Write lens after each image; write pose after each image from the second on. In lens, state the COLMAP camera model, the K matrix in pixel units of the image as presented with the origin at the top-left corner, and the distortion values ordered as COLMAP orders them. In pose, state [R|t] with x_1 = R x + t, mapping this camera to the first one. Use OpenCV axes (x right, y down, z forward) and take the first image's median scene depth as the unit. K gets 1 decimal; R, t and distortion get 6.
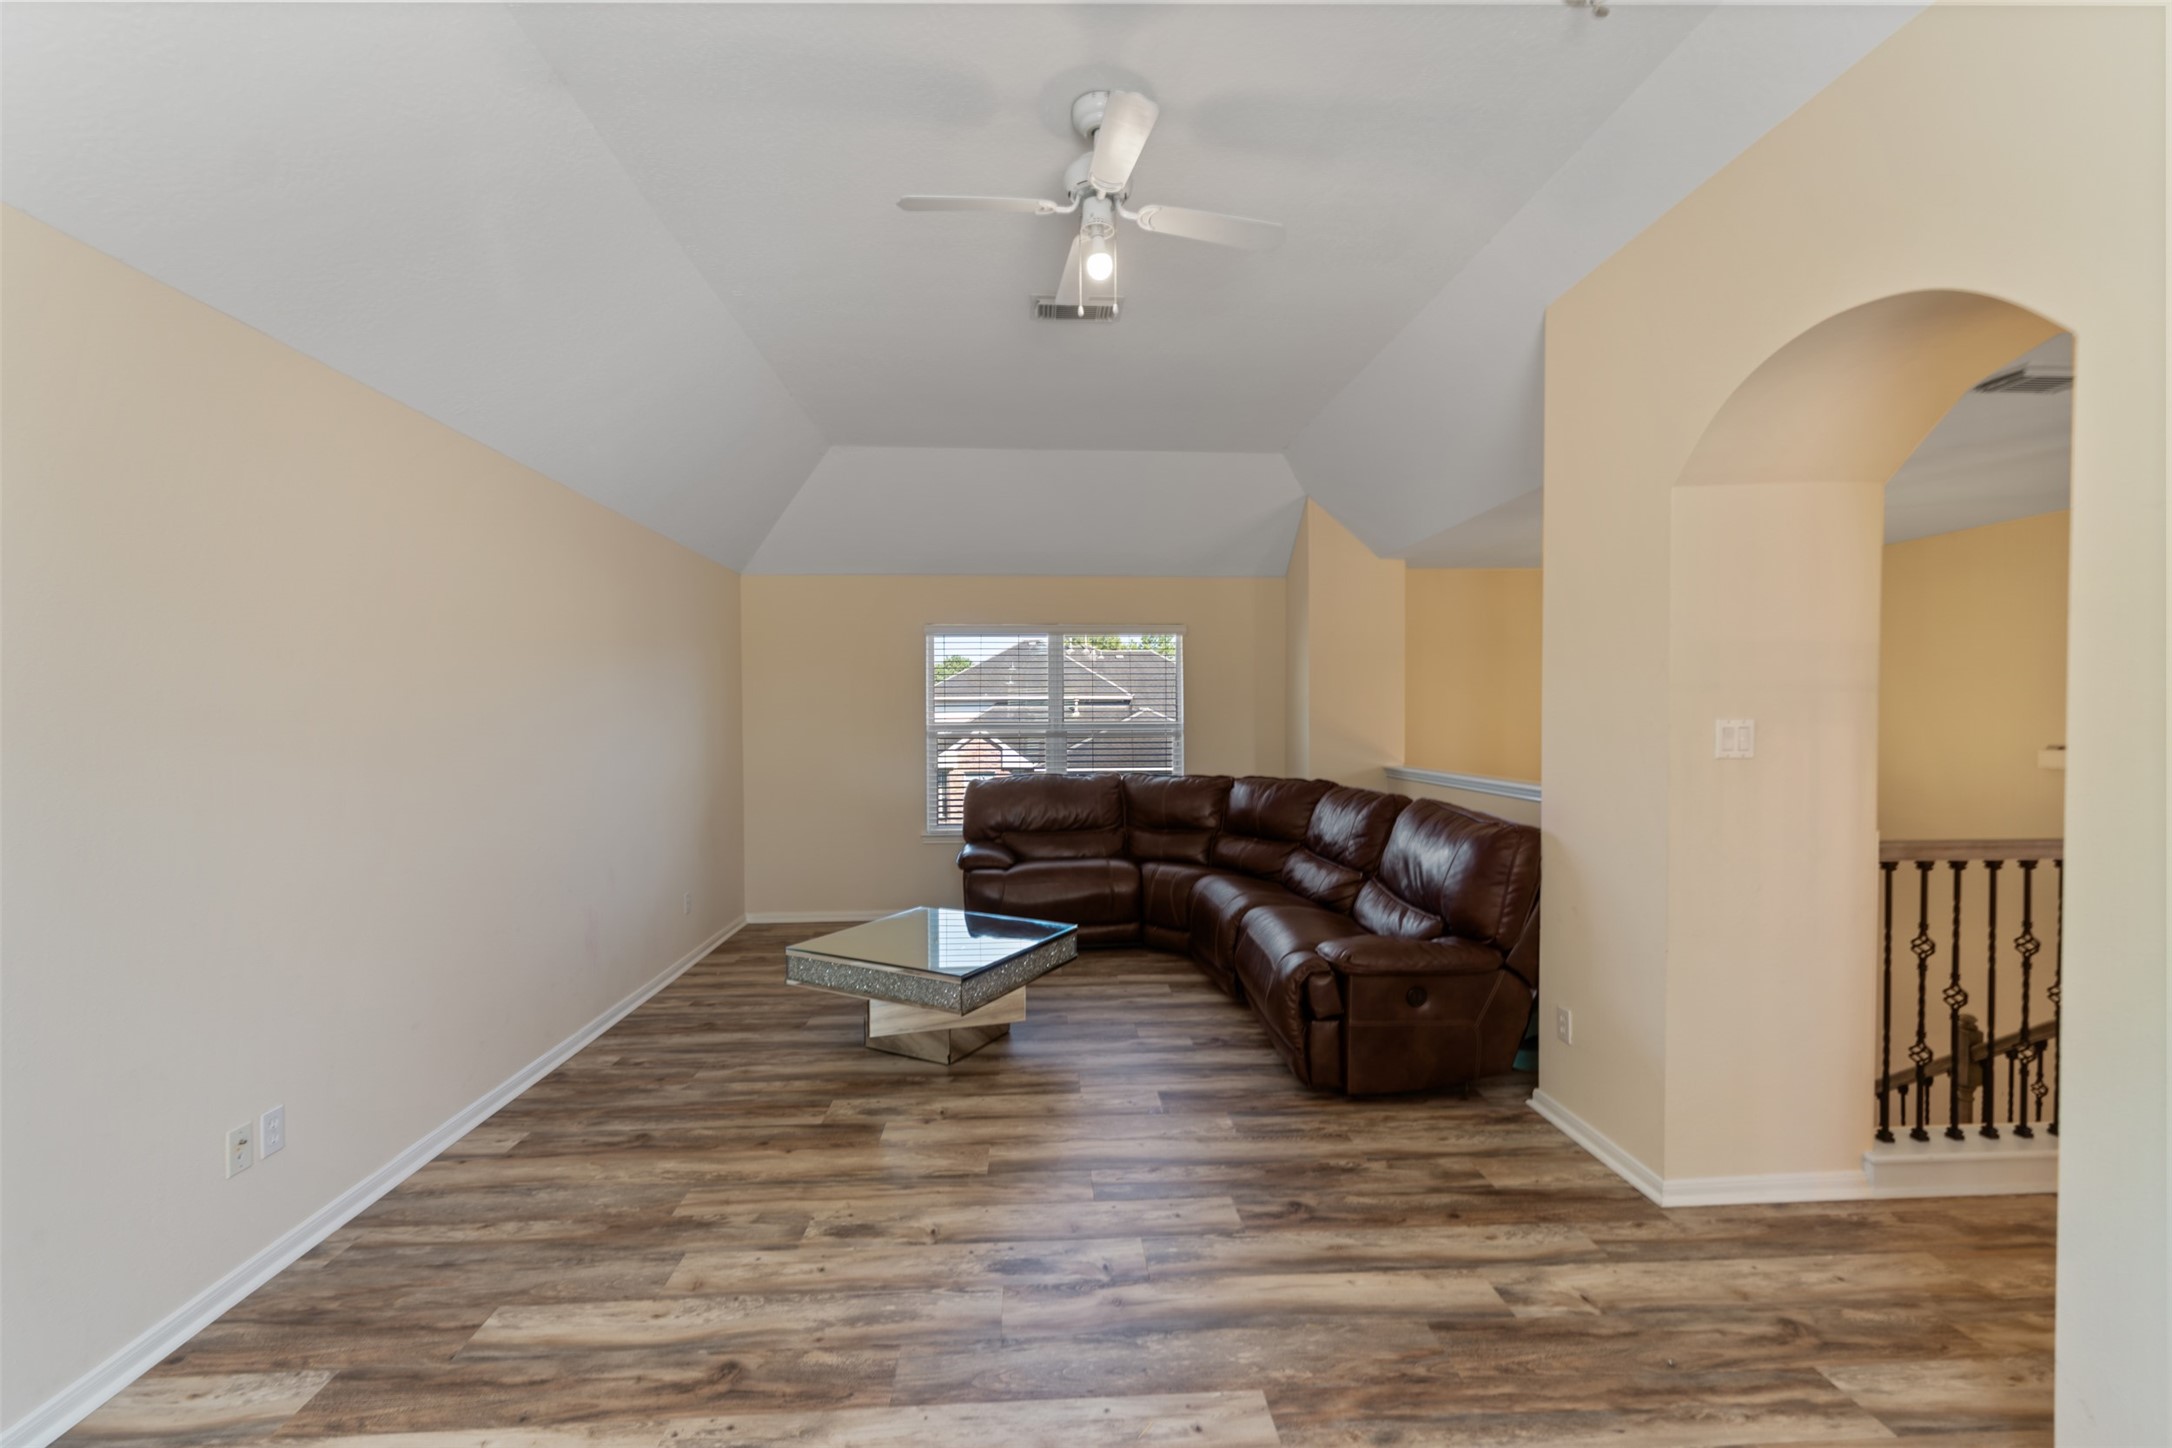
lens RADIAL K [[913.3, 0, 1083.5], [0, 913.3, 724.0], [0, 0, 1]] dist [-0.003702, -0.000073]
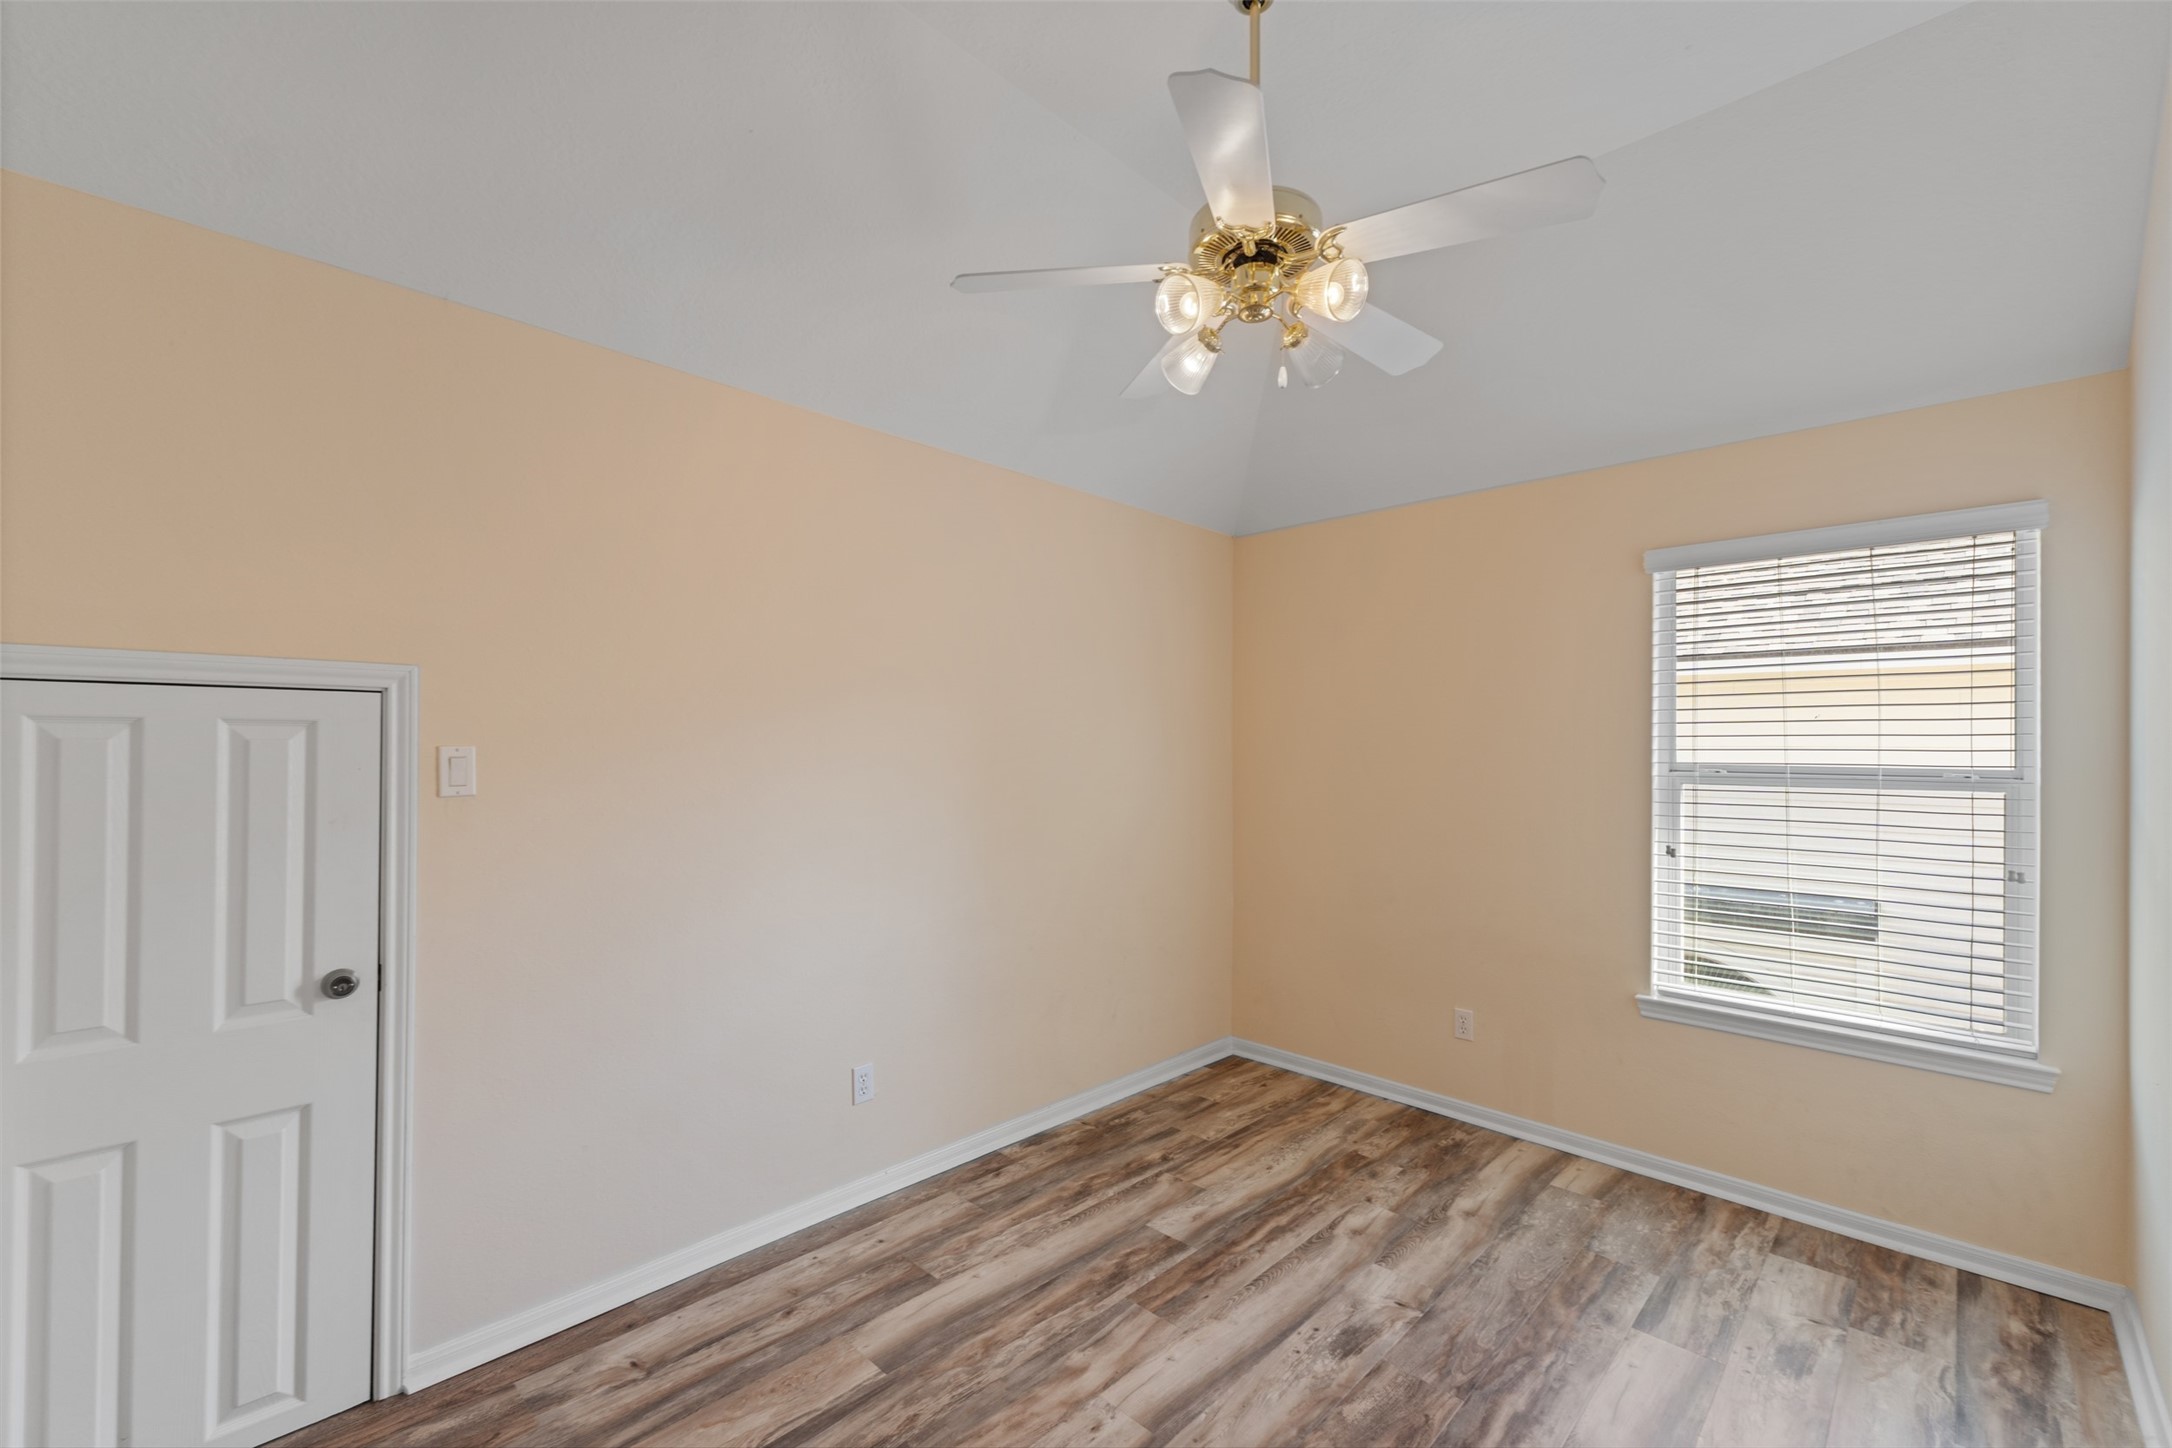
lens RADIAL K [[913.3, 0, 1085.3], [0, 913.3, 736.4], [0, 0, 1]] dist [-0.003702, -0.000073]
pose [[0.727365, 0.012904, 0.686130, -0.429978], [-0.000207, 0.999827, -0.018584, -0.006254], [-0.686251, 0.013375, 0.727242, 0.145364]]
